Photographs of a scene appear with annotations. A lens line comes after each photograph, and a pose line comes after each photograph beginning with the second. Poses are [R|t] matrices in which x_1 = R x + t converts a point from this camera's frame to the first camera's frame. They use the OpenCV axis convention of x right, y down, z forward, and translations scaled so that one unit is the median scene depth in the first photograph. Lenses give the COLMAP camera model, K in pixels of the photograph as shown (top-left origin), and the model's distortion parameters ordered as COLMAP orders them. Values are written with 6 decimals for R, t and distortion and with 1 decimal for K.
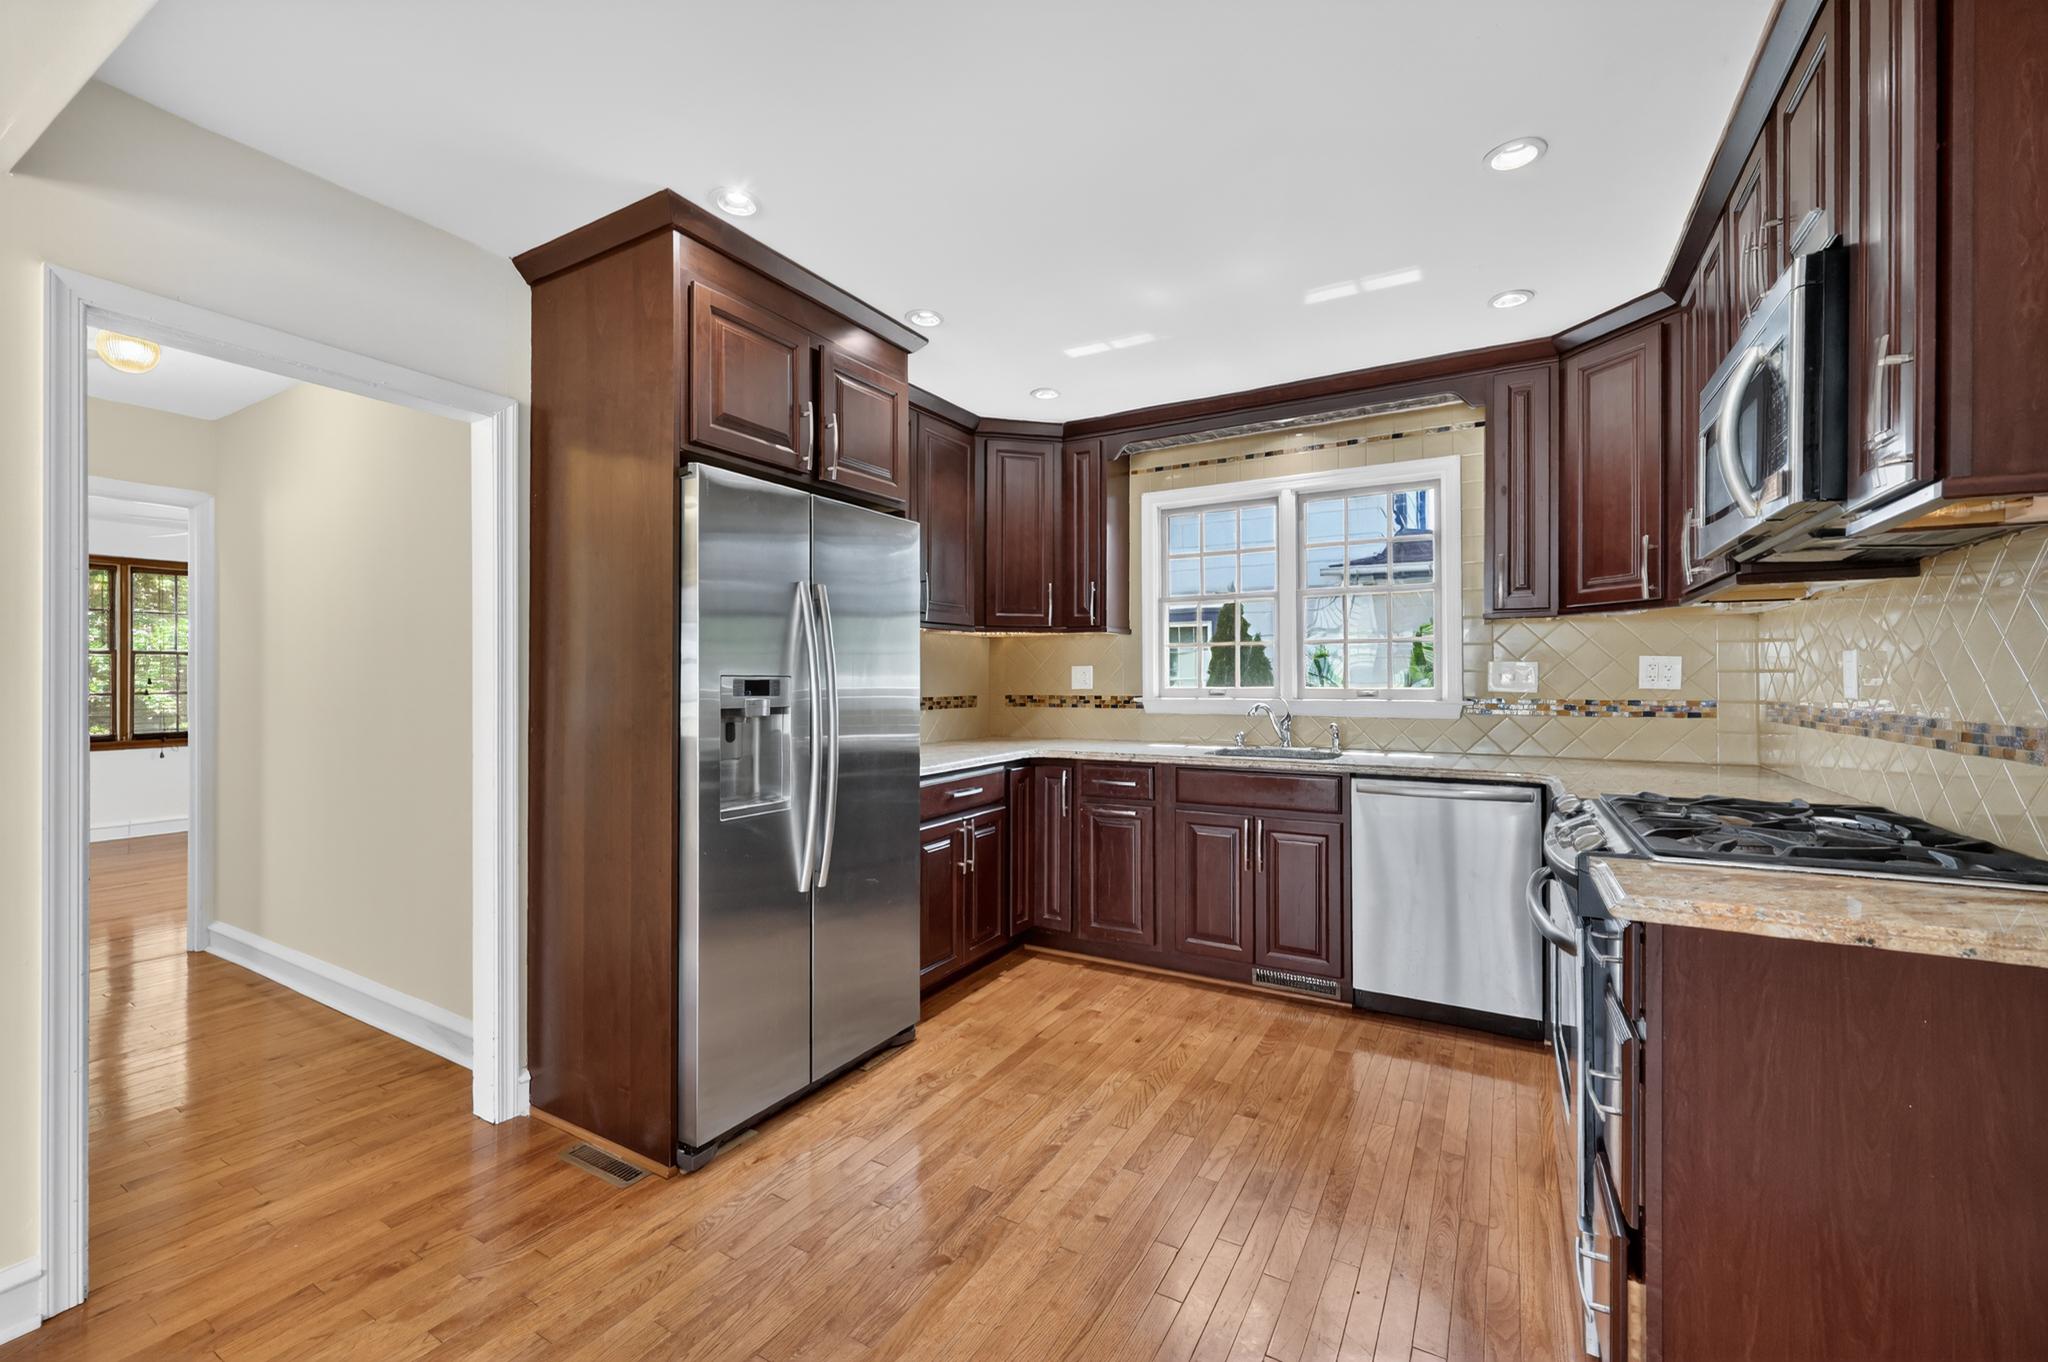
lens RADIAL K [[831.6, 0, 1007.1], [0, 831.6, 674.6], [0, 0, 1]] dist [0.000374, -0.000829]
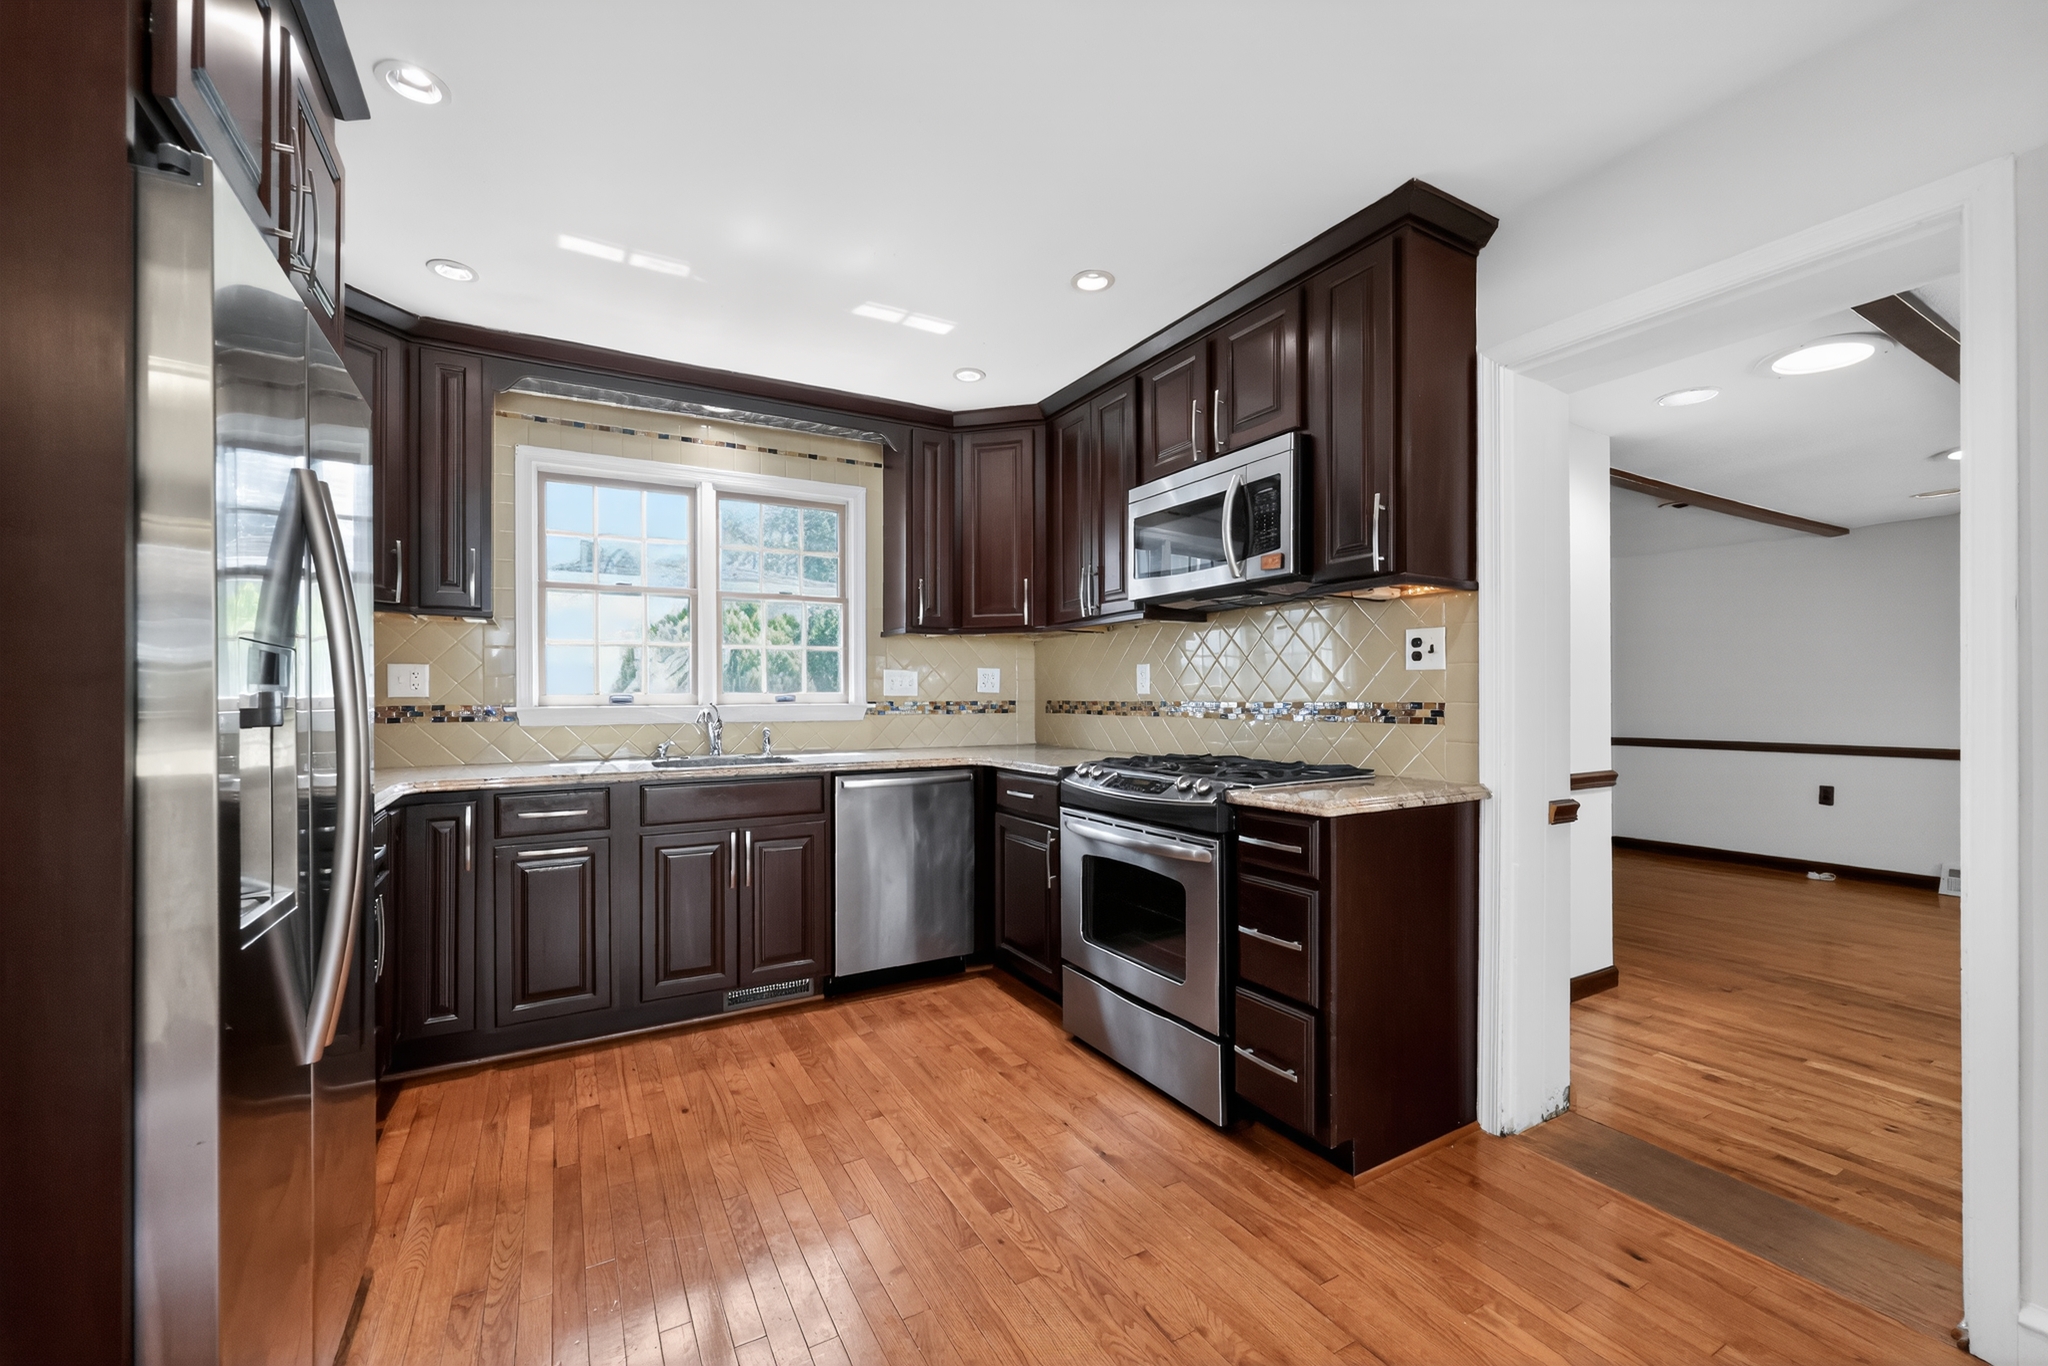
lens RADIAL K [[831.6, 0, 1022.8], [0, 831.6, 692.9], [0, 0, 1]] dist [0.000374, -0.000829]
pose [[0.498875, 0.002739, 0.866669, -0.353560], [-0.001078, 0.999996, -0.002540, 0.020726], [-0.866673, 0.000333, 0.498876, 0.259035]]
